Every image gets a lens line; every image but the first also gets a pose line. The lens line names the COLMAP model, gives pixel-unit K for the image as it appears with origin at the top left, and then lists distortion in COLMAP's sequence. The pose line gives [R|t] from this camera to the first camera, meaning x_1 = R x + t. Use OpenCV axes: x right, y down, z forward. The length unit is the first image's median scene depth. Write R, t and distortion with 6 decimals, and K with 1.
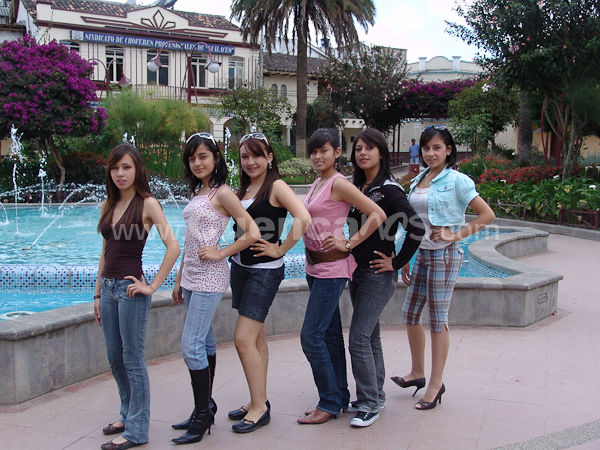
lens RADIAL K [[716.7, 0, 301.7], [0, 716.7, 226.4], [0, 0, 1]] dist [-0.009609, 0.000000]
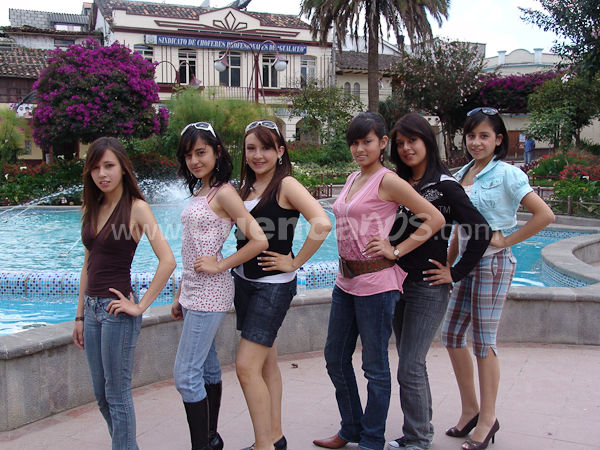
lens RADIAL K [[716.7, 0, 297.8], [0, 716.7, 222.7], [0, 0, 1]] dist [-0.009609, 0.000000]
pose [[0.993407, -0.005135, -0.114527, 0.042375], [0.004530, 0.999974, -0.005547, -0.003848], [0.114552, 0.004992, 0.993405, 0.096150]]
